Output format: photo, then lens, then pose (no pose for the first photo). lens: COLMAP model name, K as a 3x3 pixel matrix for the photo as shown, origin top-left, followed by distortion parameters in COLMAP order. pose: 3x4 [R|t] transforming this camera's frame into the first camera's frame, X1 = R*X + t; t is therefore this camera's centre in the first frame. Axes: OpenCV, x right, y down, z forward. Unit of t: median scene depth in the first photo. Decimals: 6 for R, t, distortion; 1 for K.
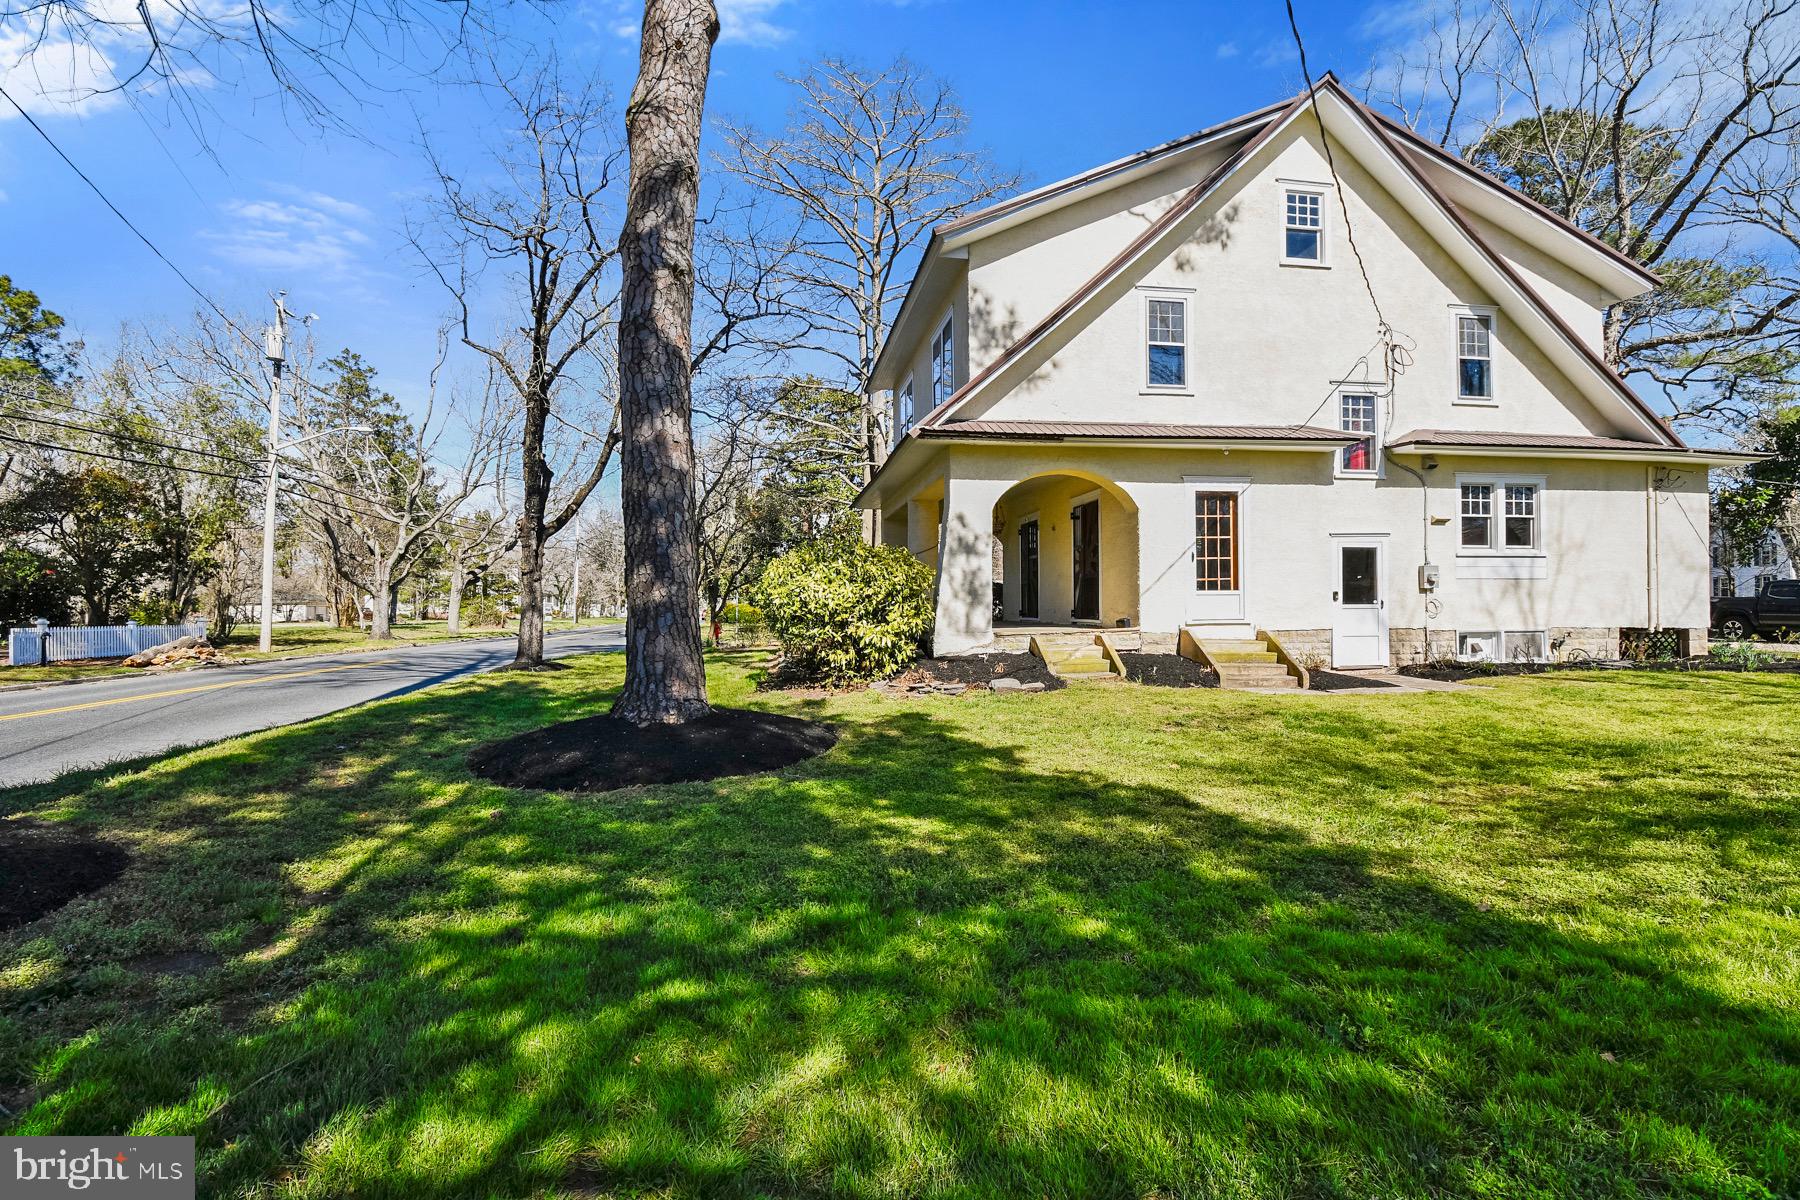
lens RADIAL K [[841.9, 0, 900.0], [0, 841.9, 600.0], [0, 0, 1]] dist [0.013873, -0.025900]
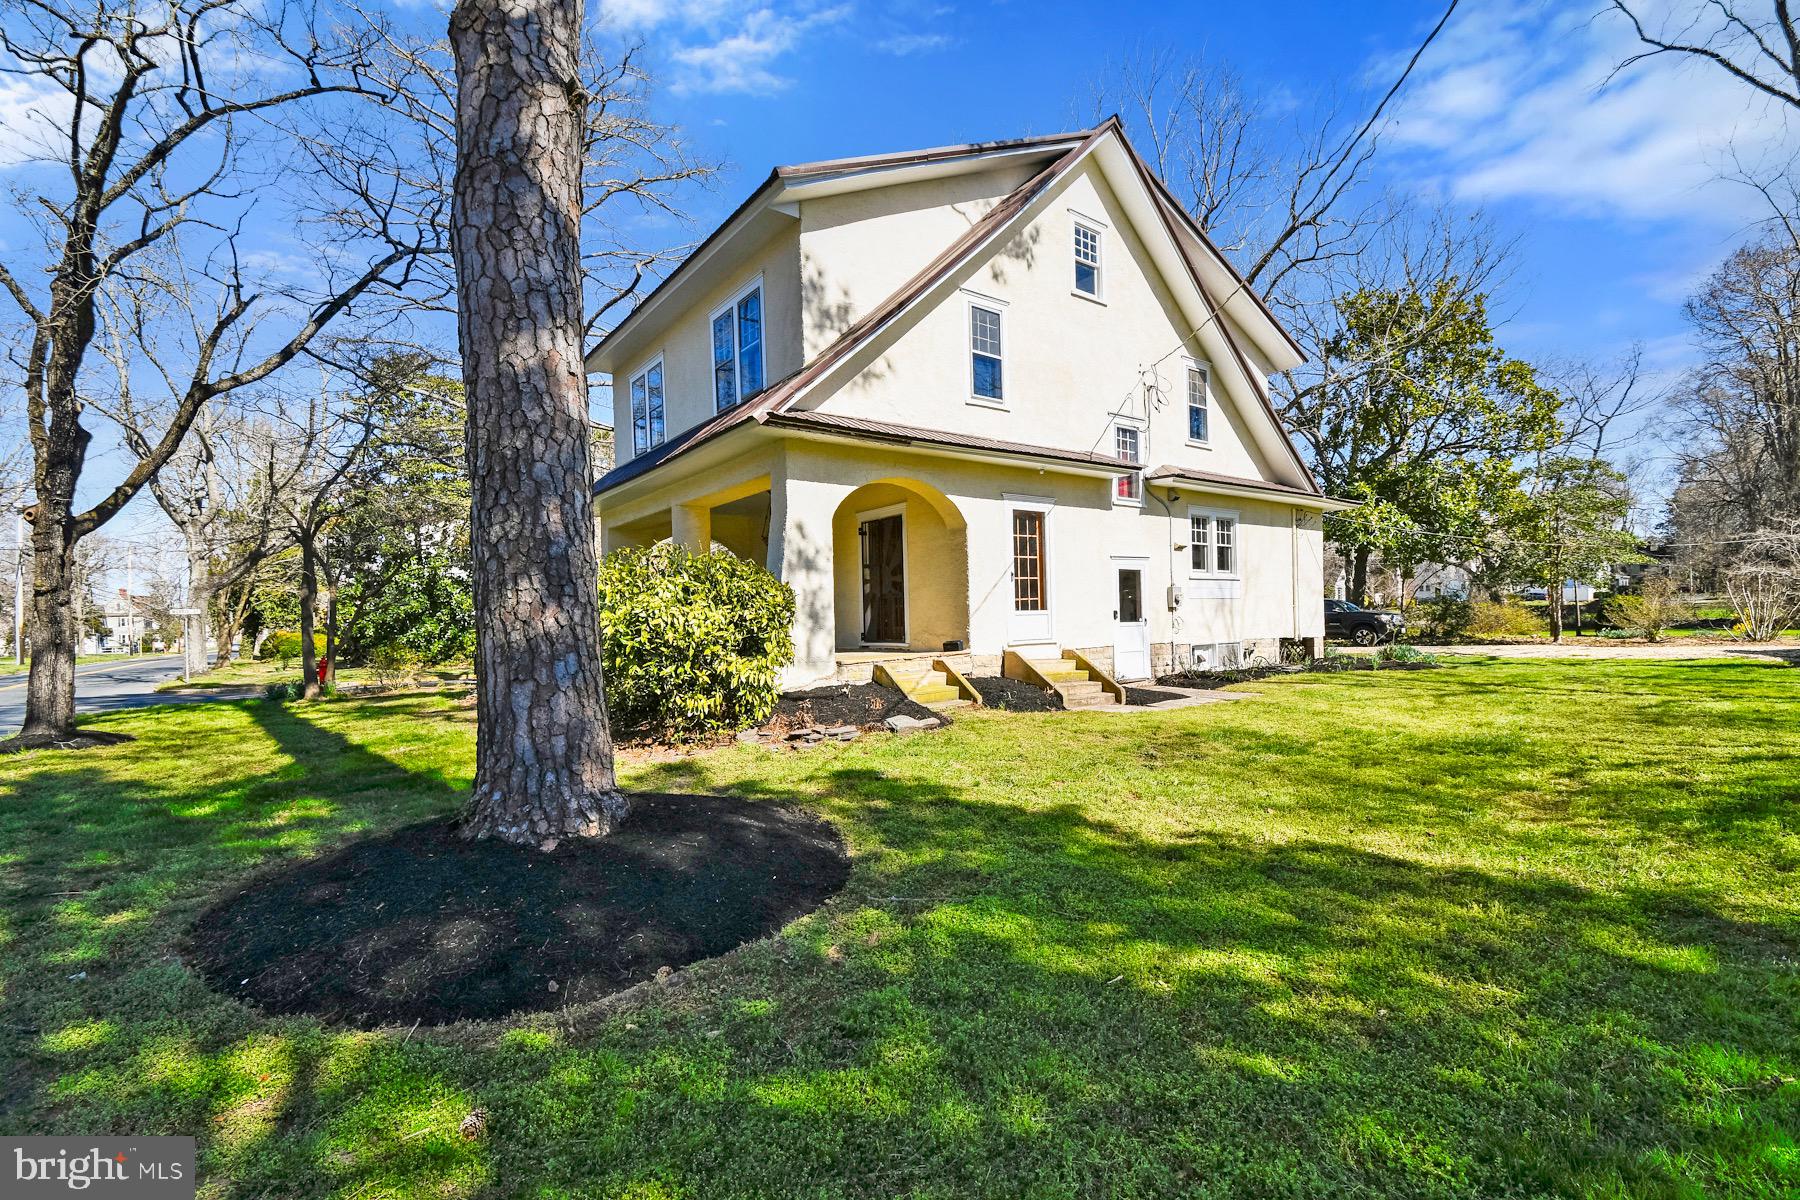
lens RADIAL K [[809.3, 0, 906.4], [0, 809.3, 627.4], [0, 0, 1]] dist [0.014118, -0.021749]
pose [[0.880115, -0.018058, 0.474417, -0.209467], [0.014335, 0.999832, 0.011463, -0.004432], [-0.474544, -0.003288, 0.880226, 0.228724]]
